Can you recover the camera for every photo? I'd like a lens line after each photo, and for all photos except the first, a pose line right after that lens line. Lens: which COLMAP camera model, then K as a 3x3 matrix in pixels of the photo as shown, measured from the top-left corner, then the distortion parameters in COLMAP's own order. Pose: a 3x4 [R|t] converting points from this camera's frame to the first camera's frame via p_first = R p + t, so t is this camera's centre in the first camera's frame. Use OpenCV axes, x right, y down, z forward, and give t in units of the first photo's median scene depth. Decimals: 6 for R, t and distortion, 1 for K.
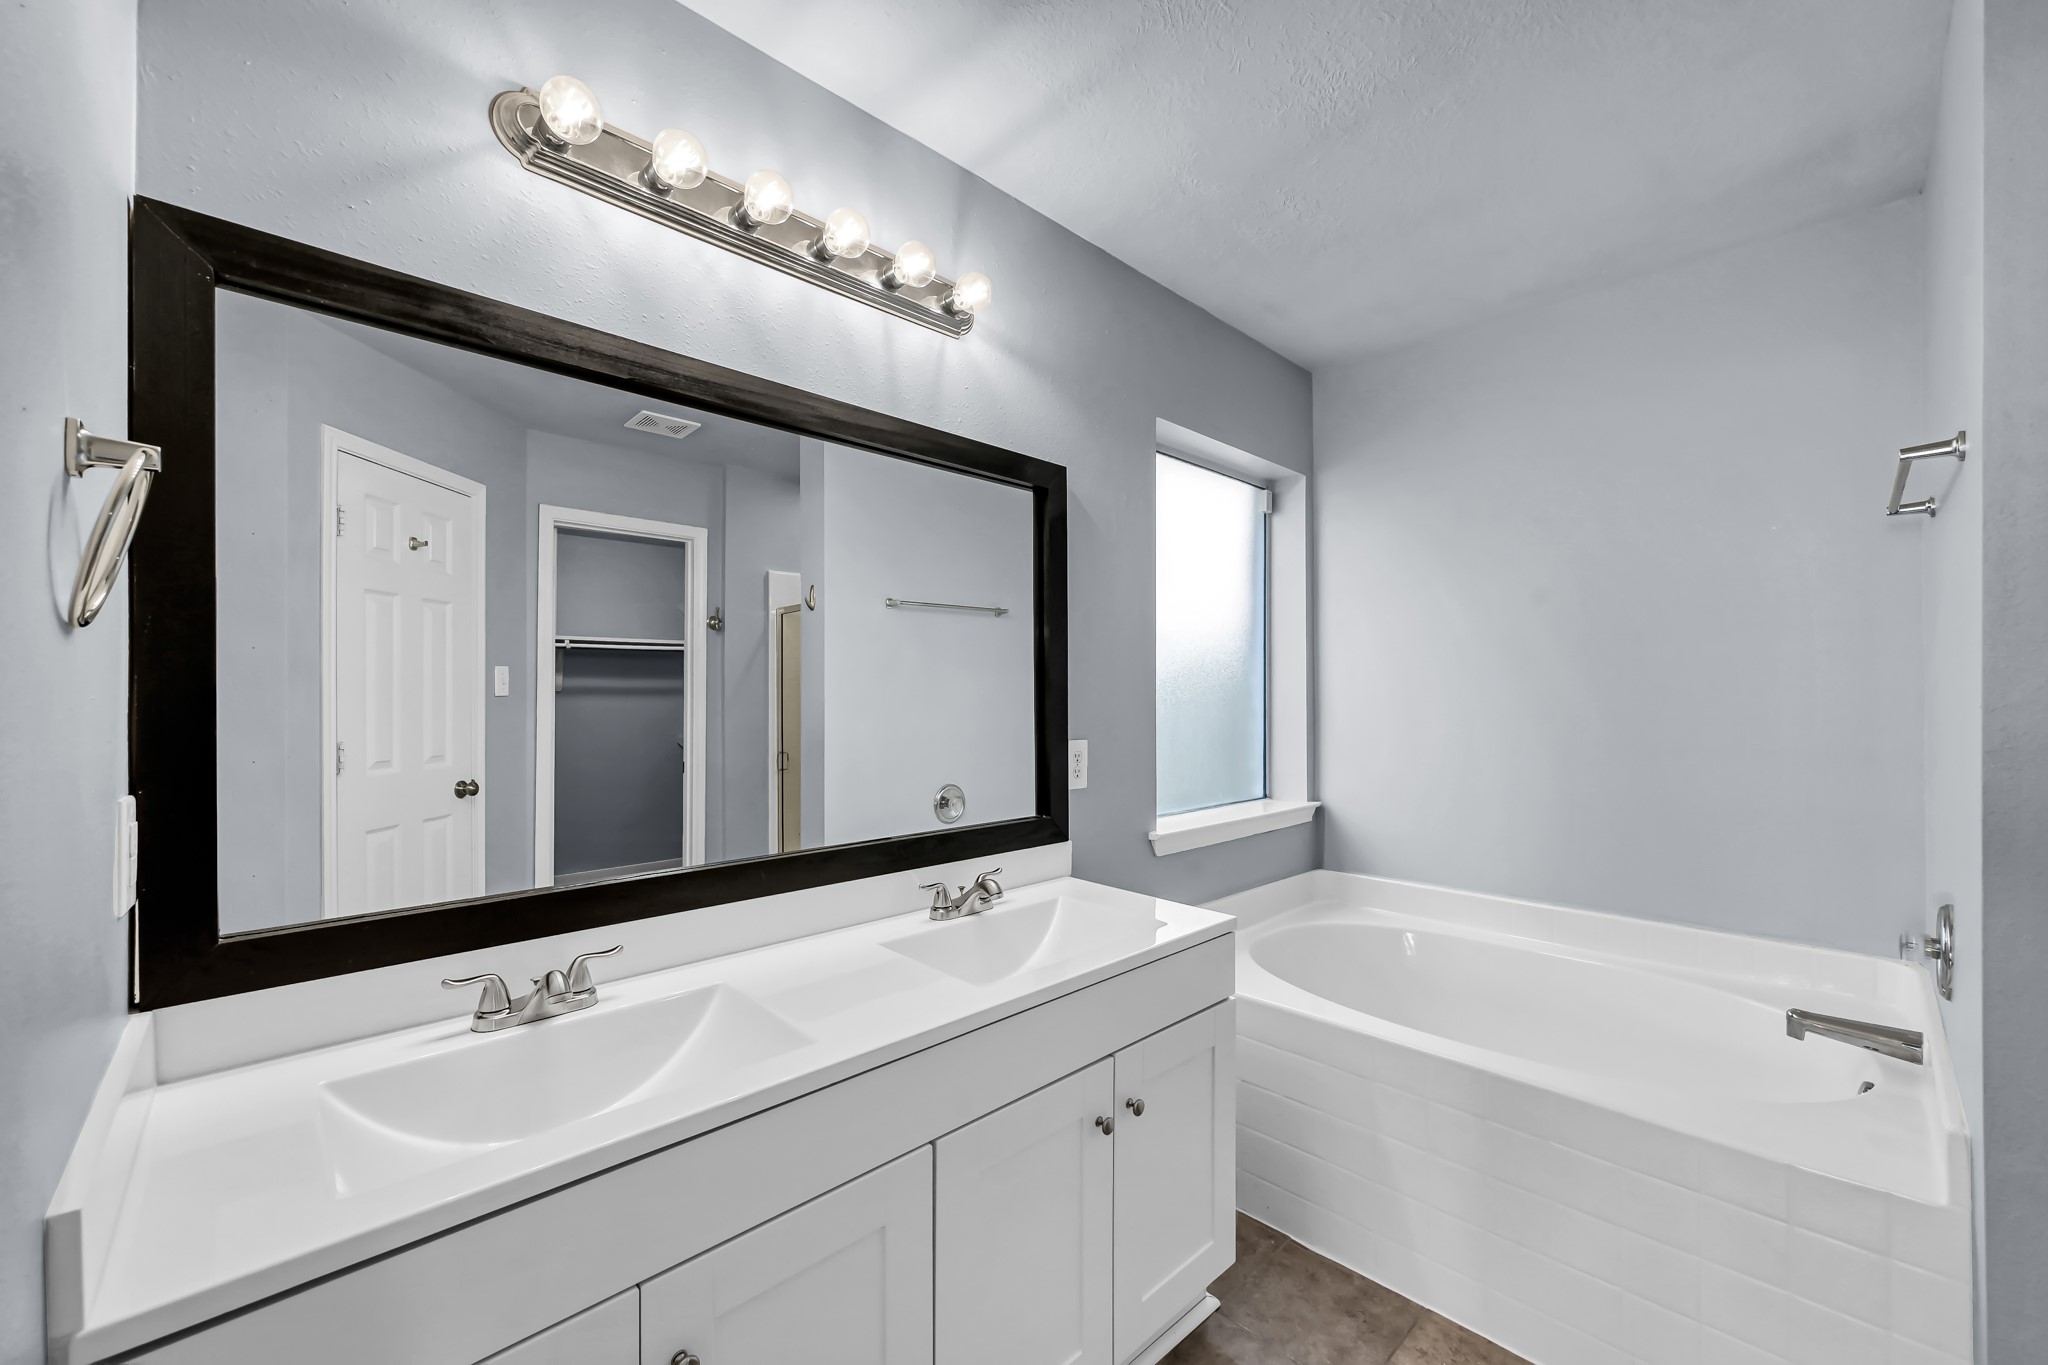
lens RADIAL K [[822.5, 0, 1004.3], [0, 822.5, 690.3], [0, 0, 1]] dist [-0.005310, 0.000549]
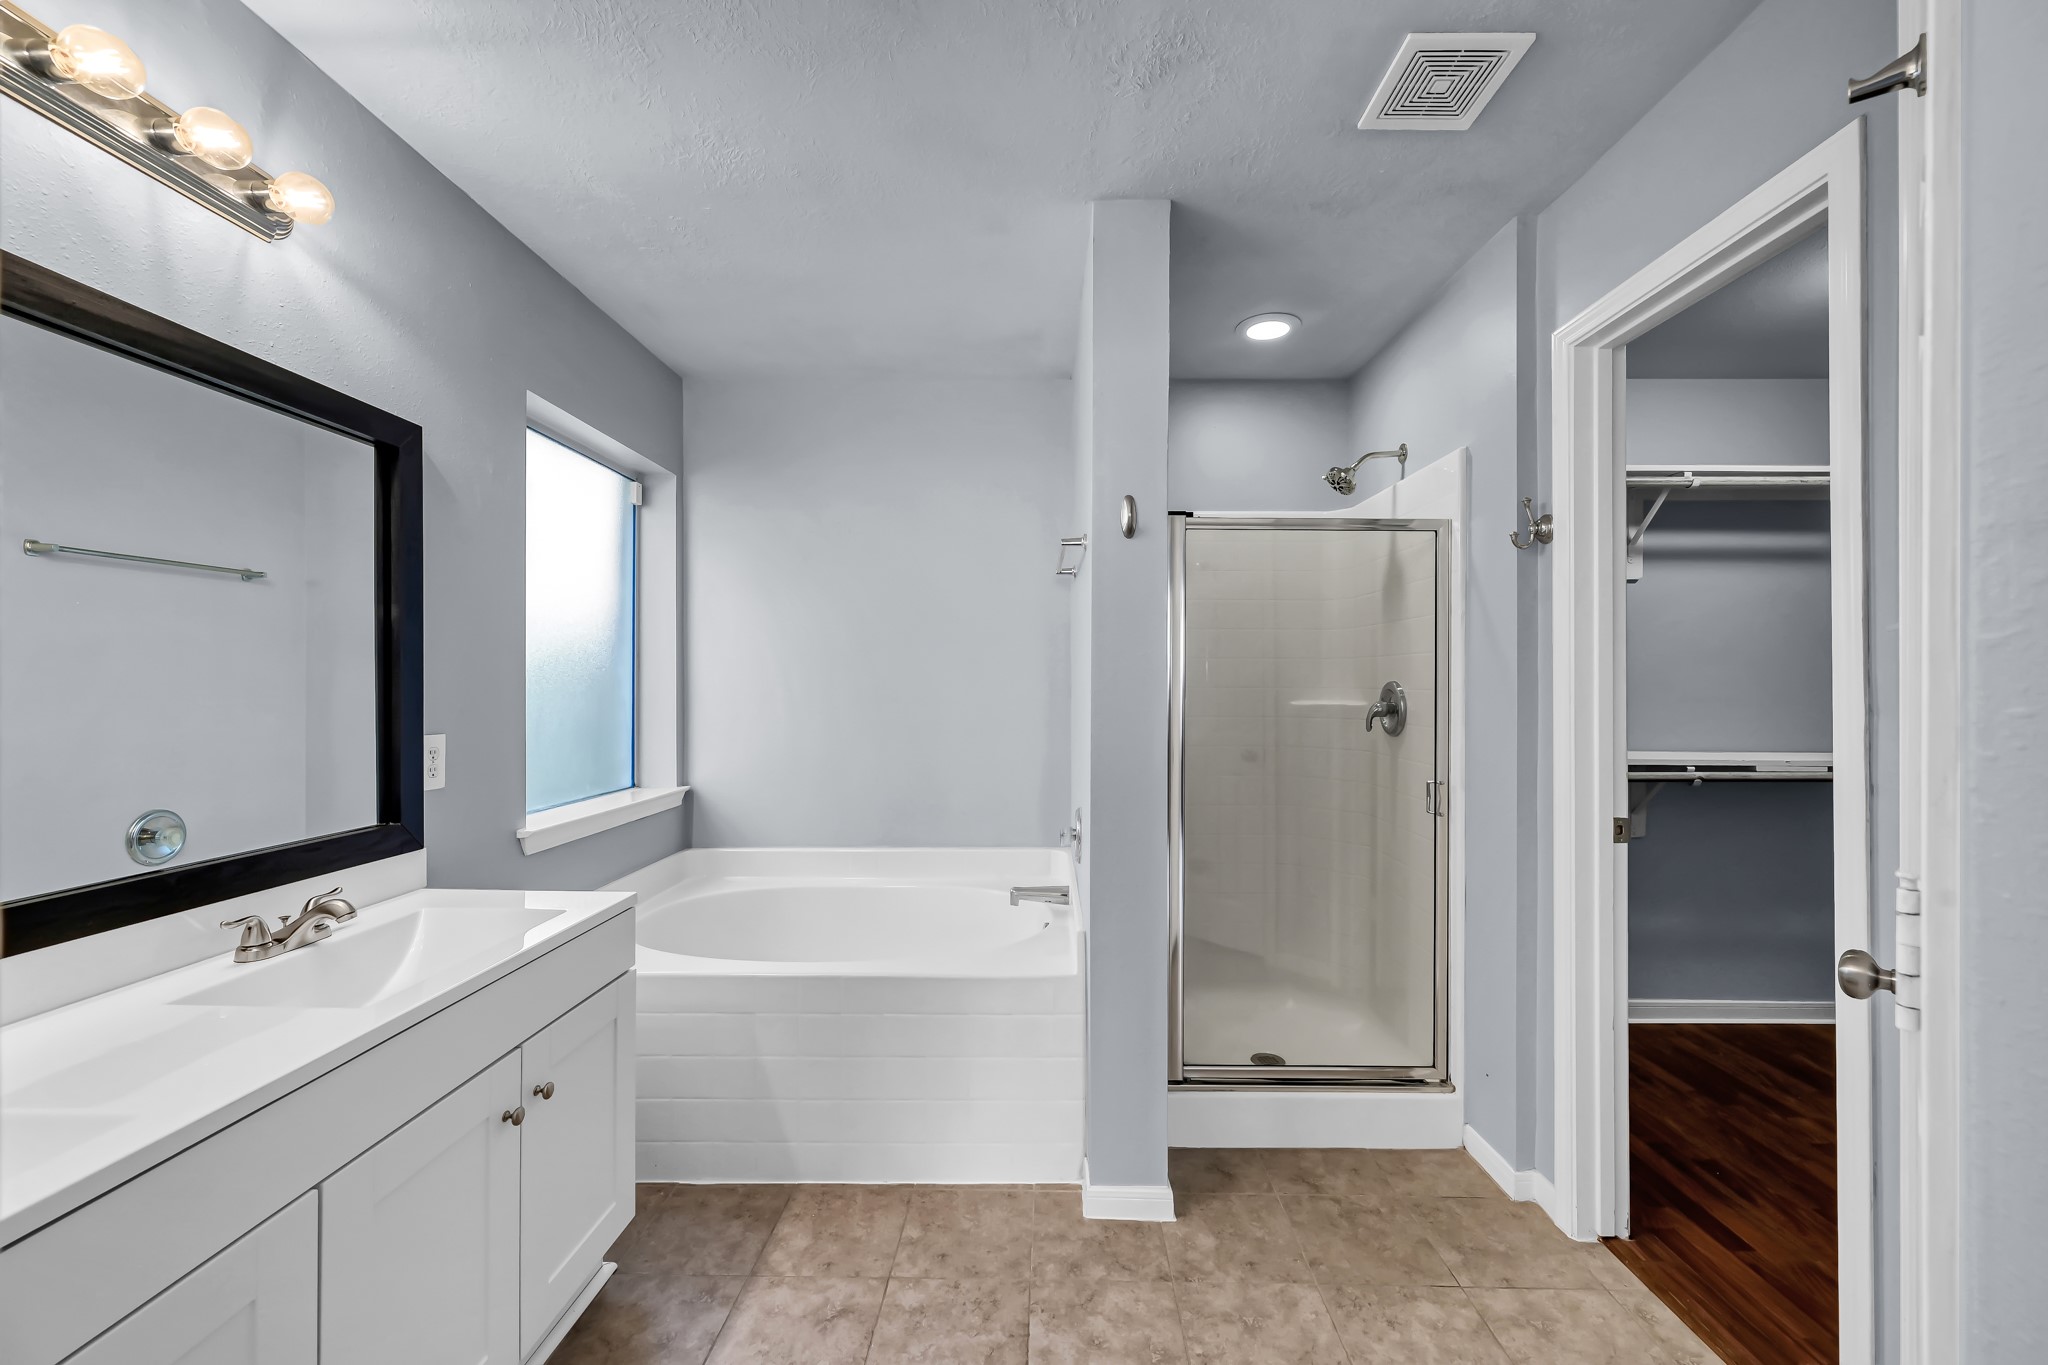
lens RADIAL K [[822.5, 0, 1010.5], [0, 822.5, 674.8], [0, 0, 1]] dist [-0.005310, 0.000549]
pose [[0.720273, 0.010163, 0.693616, -0.090604], [-0.005318, 0.999944, -0.009129, 0.000053], [-0.693670, 0.002886, 0.720287, -0.087507]]
